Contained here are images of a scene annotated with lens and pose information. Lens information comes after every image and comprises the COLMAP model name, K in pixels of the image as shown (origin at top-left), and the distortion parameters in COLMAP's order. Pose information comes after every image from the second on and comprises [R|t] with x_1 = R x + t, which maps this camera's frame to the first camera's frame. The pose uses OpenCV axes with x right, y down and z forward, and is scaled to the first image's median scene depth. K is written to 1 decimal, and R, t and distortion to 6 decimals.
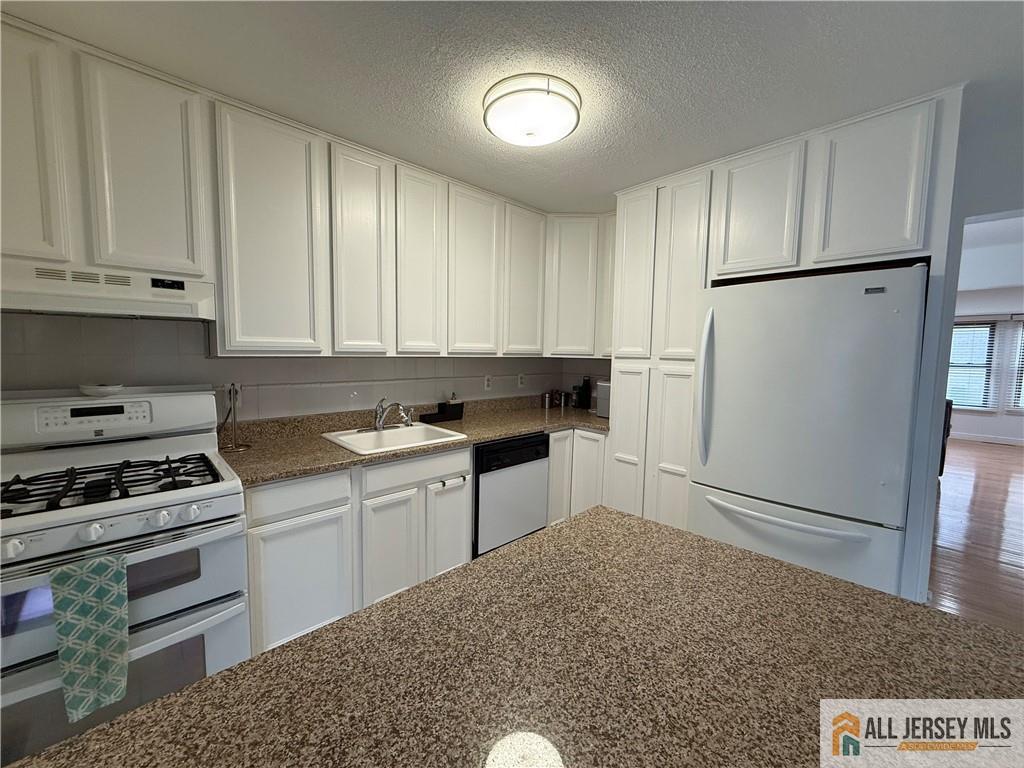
lens RADIAL K [[412.0, 0, 512.0], [0, 412.0, 384.0], [0, 0, 1]] dist [-0.001469, 0.000043]
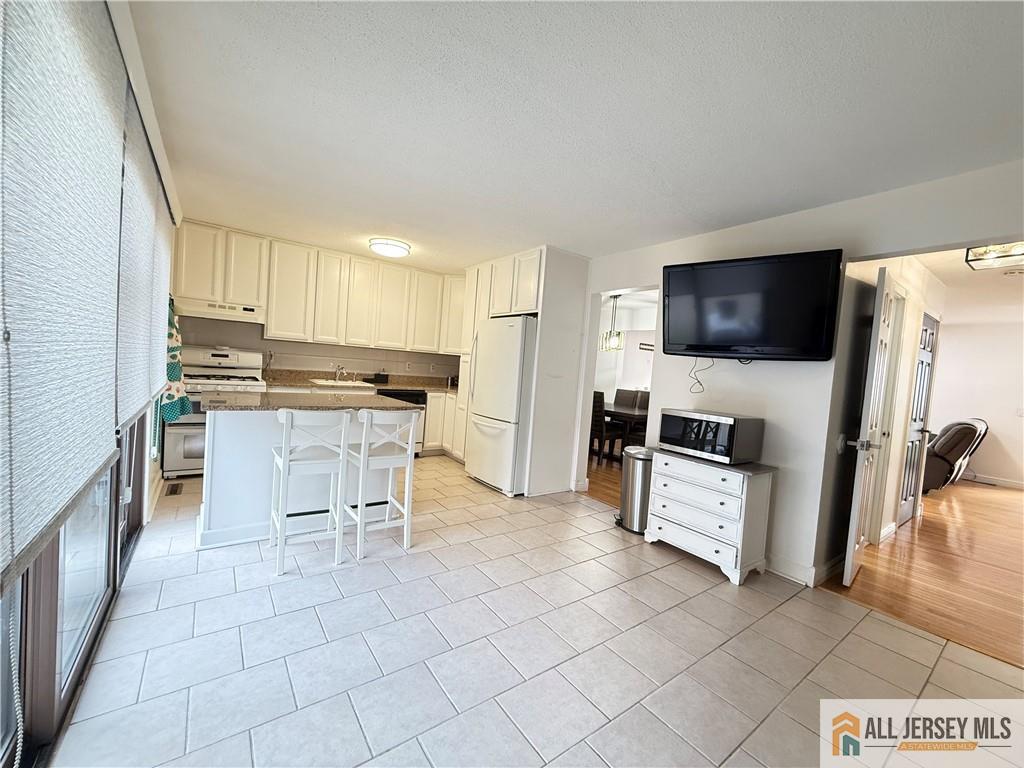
lens RADIAL K [[407.5, 0, 510.7], [0, 407.5, 383.5], [0, 0, 1]] dist [0.001188, 0.000128]
pose [[0.989573, 0.065264, -0.128399, 0.966030], [-0.070960, 0.996665, -0.040288, 0.174189], [0.125342, 0.048980, 0.990904, -1.098624]]
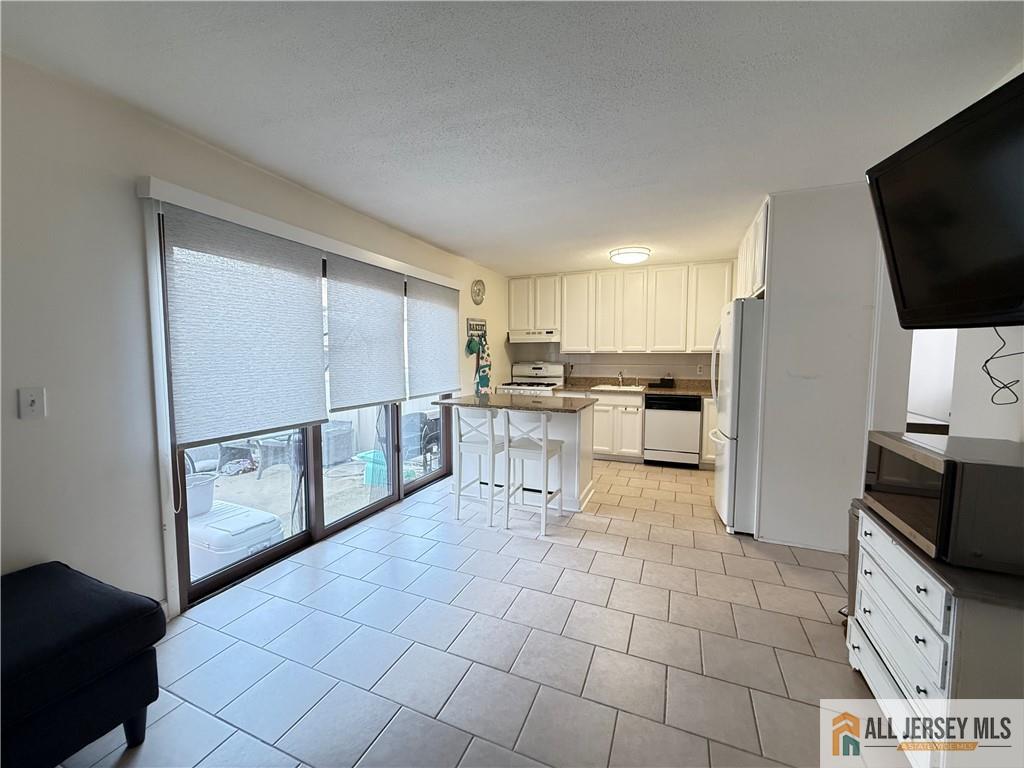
lens RADIAL K [[407.5, 0, 510.7], [0, 407.5, 383.5], [0, 0, 1]] dist [0.001188, 0.000128]
pose [[0.401407, 0.049367, -0.914568, 1.773214], [-0.067679, 0.997415, 0.024135, 0.101358], [0.913396, 0.052209, 0.403711, -0.539696]]
